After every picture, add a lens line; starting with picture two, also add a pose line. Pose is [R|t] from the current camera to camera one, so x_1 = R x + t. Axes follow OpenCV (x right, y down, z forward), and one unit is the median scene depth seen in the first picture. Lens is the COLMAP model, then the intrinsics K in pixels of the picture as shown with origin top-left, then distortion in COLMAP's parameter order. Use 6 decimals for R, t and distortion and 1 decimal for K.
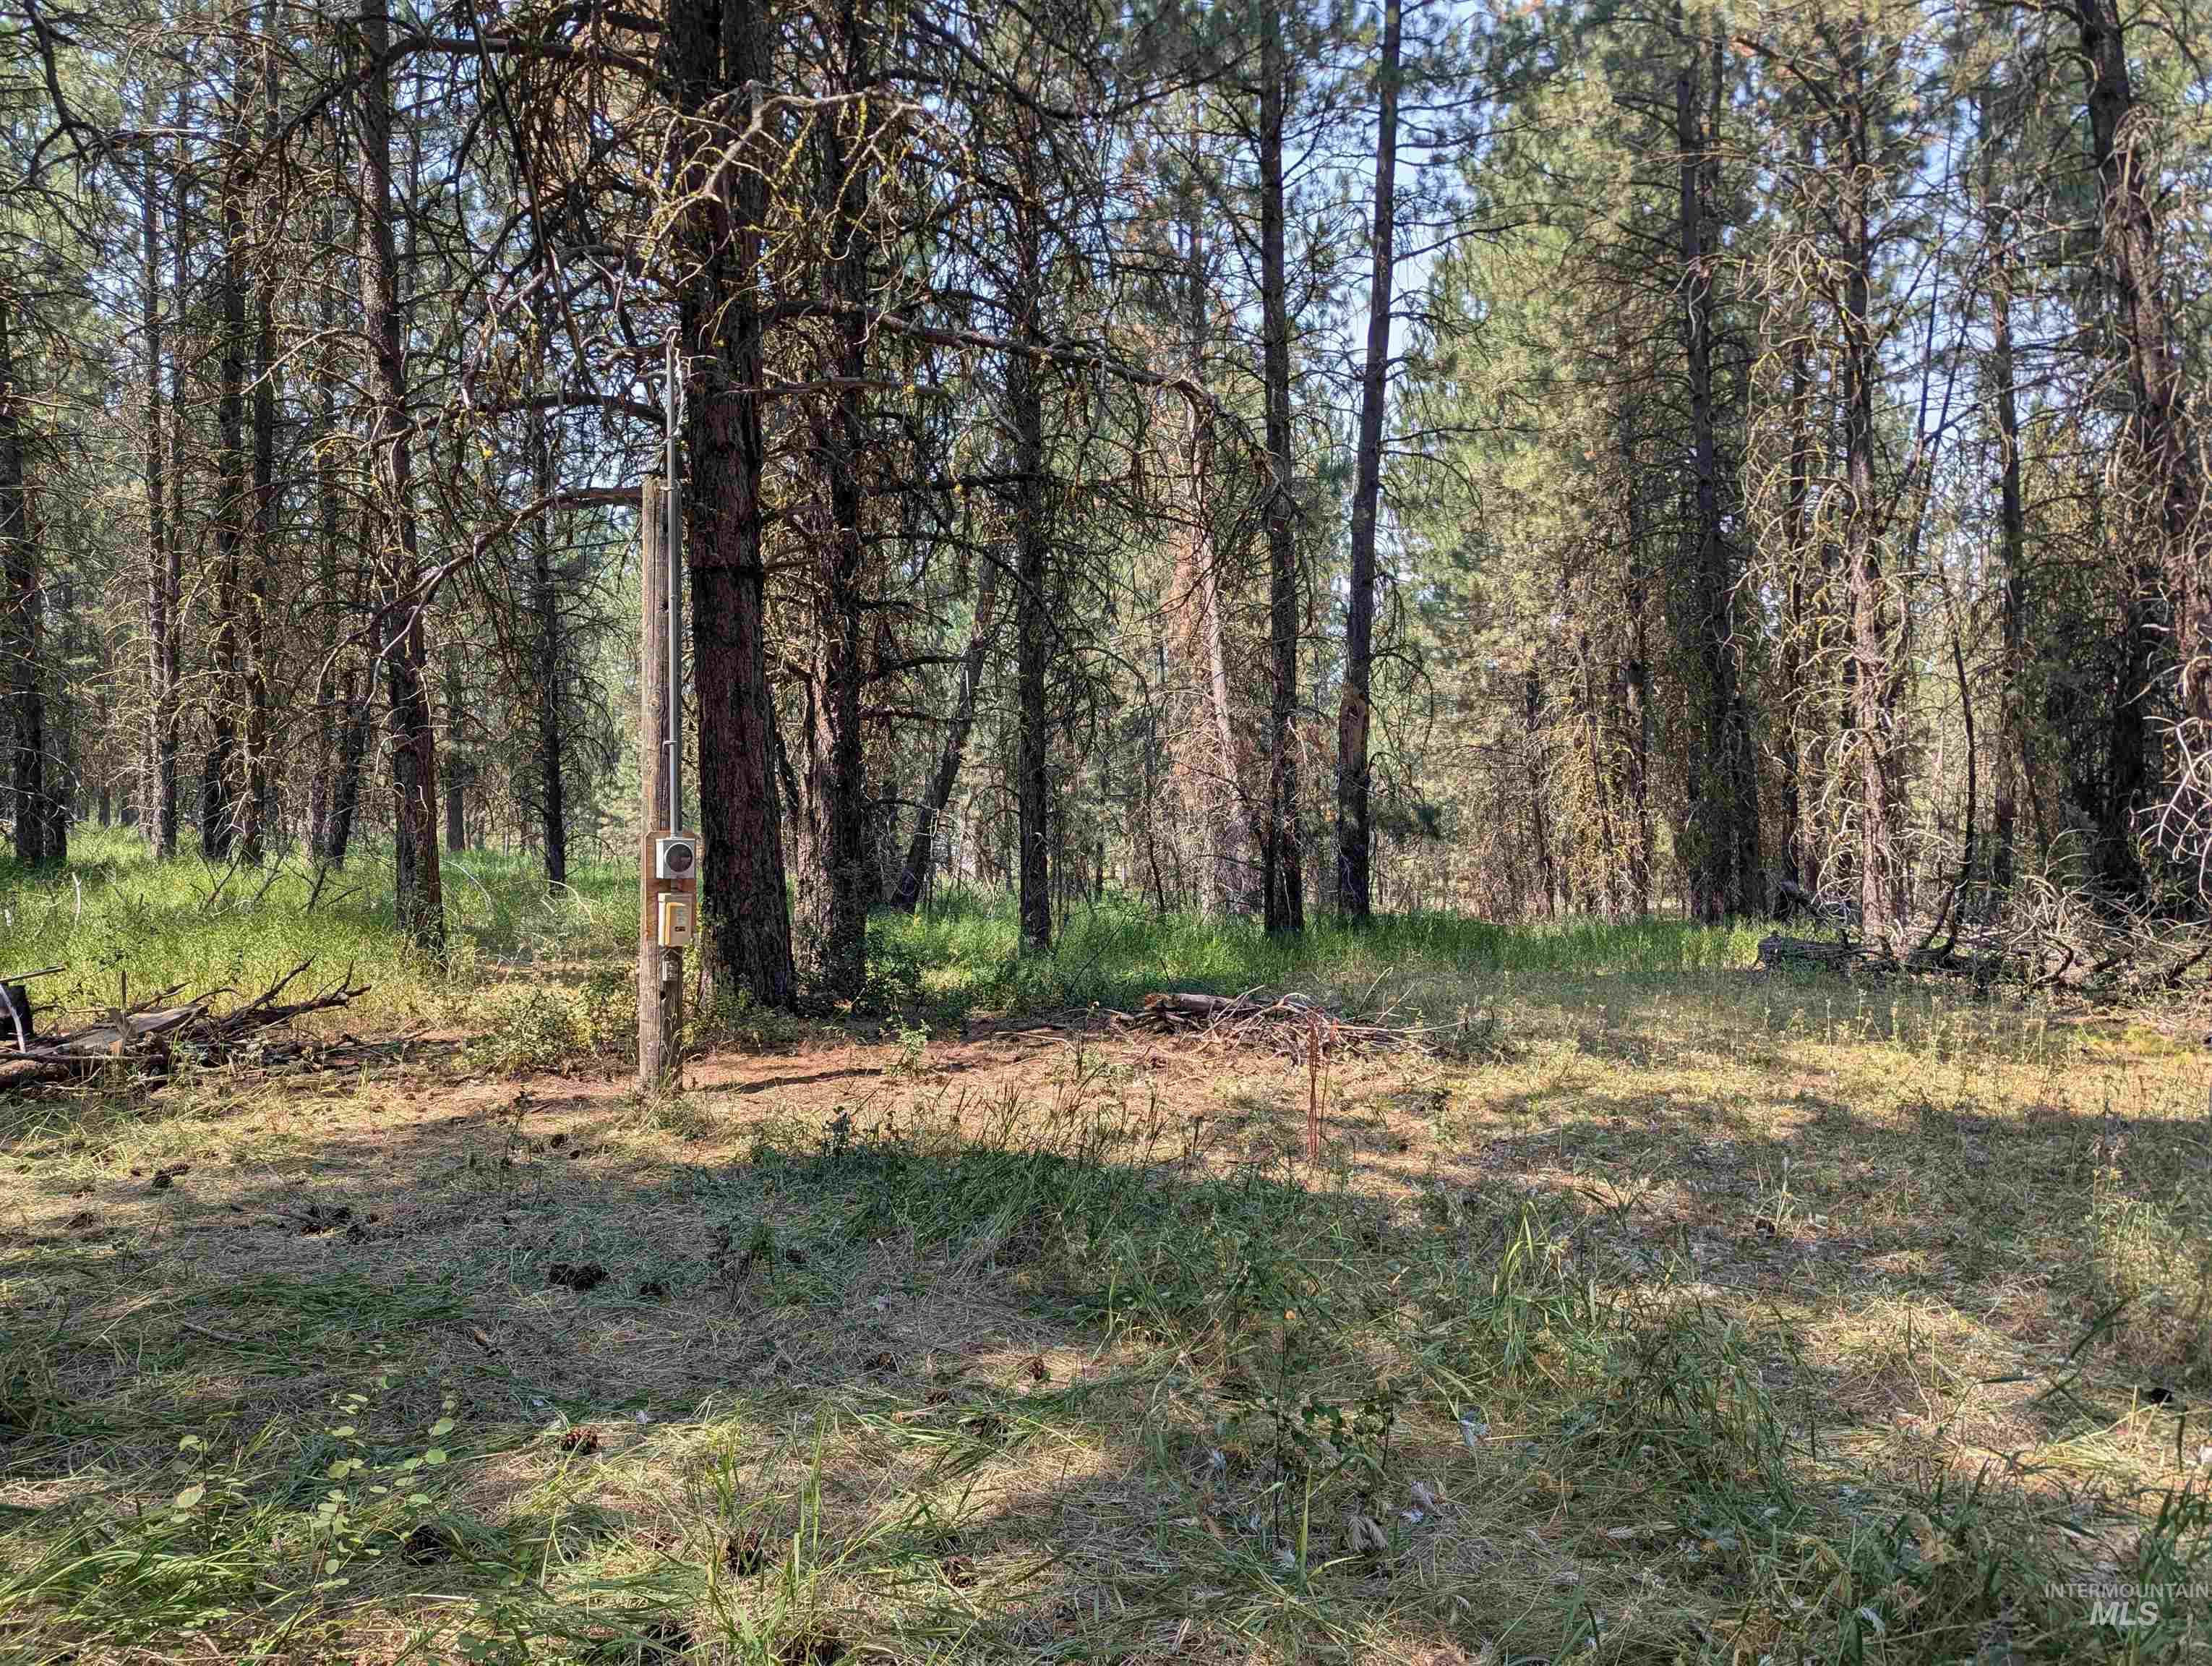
lens RADIAL K [[1561.5, 0, 1109.5], [0, 1561.5, 827.0], [0, 0, 1]] dist [0.048882, -0.043478]
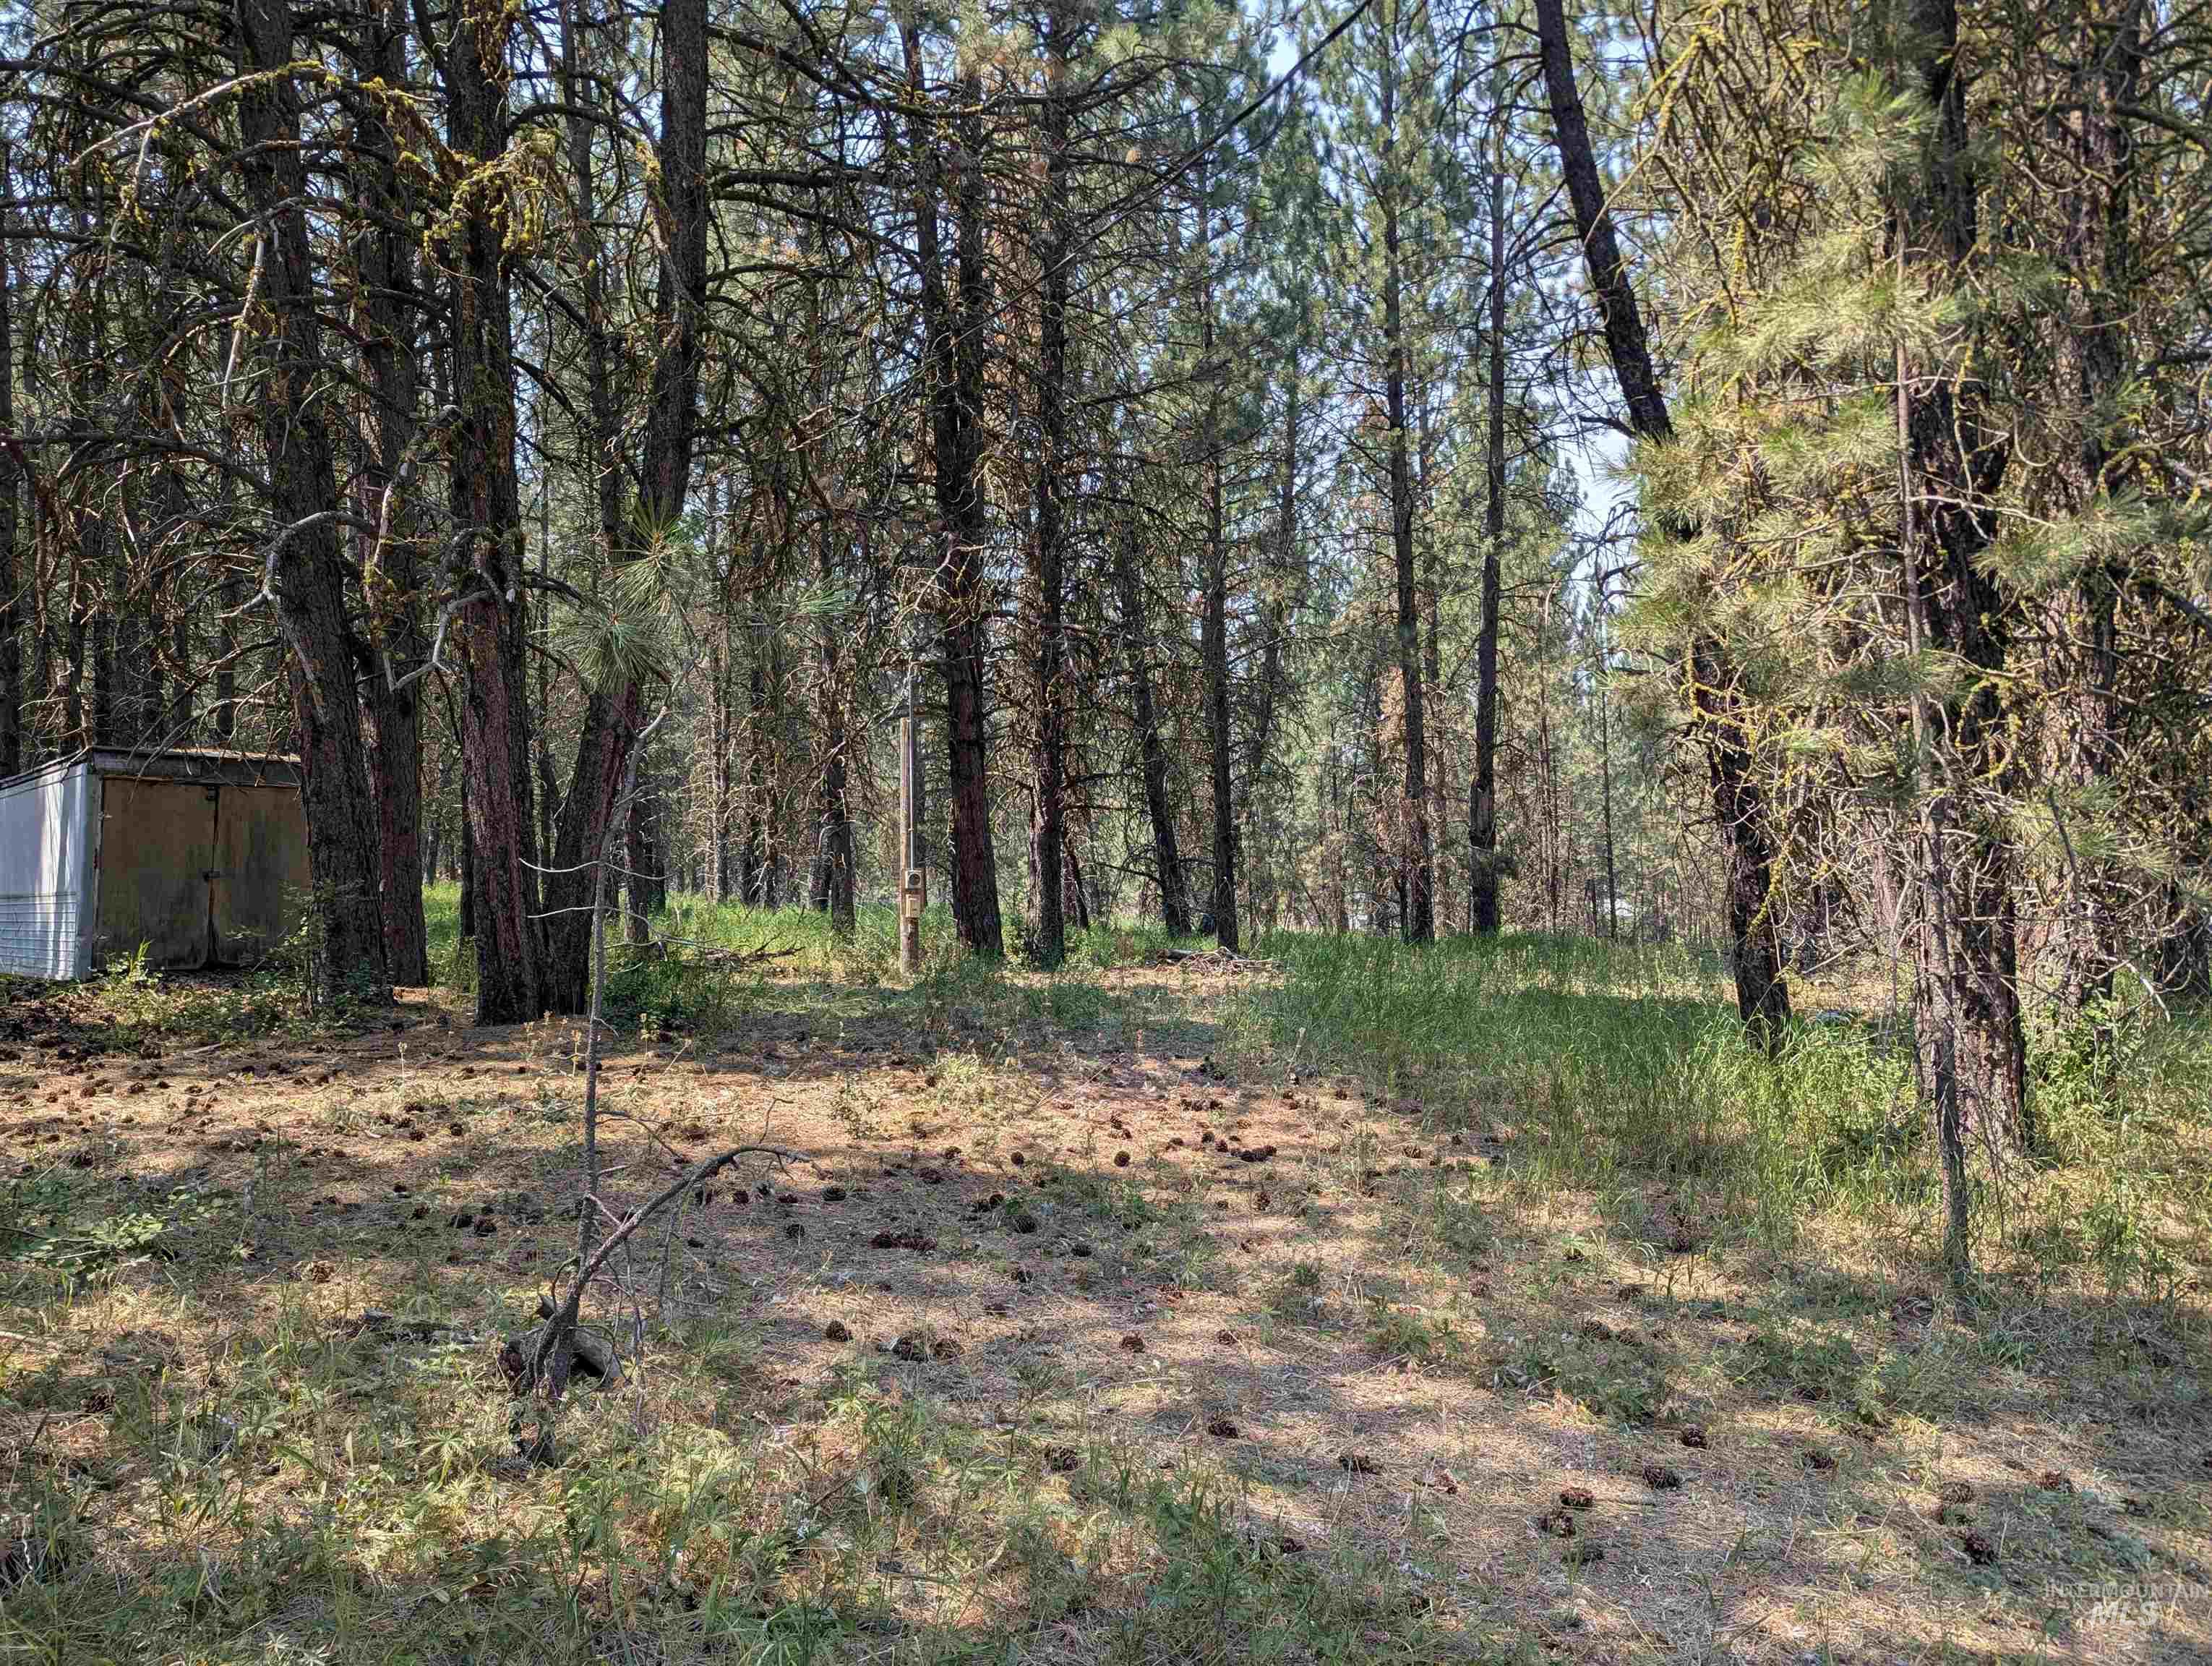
lens RADIAL K [[1561.5, 0, 1104.2], [0, 1561.5, 835.0], [0, 0, 1]] dist [0.048882, -0.043478]
pose [[0.955604, -0.024002, -0.293675, 0.224184], [0.012661, 0.999101, -0.040458, 0.017615], [0.294382, 0.034943, 0.955049, -0.376625]]
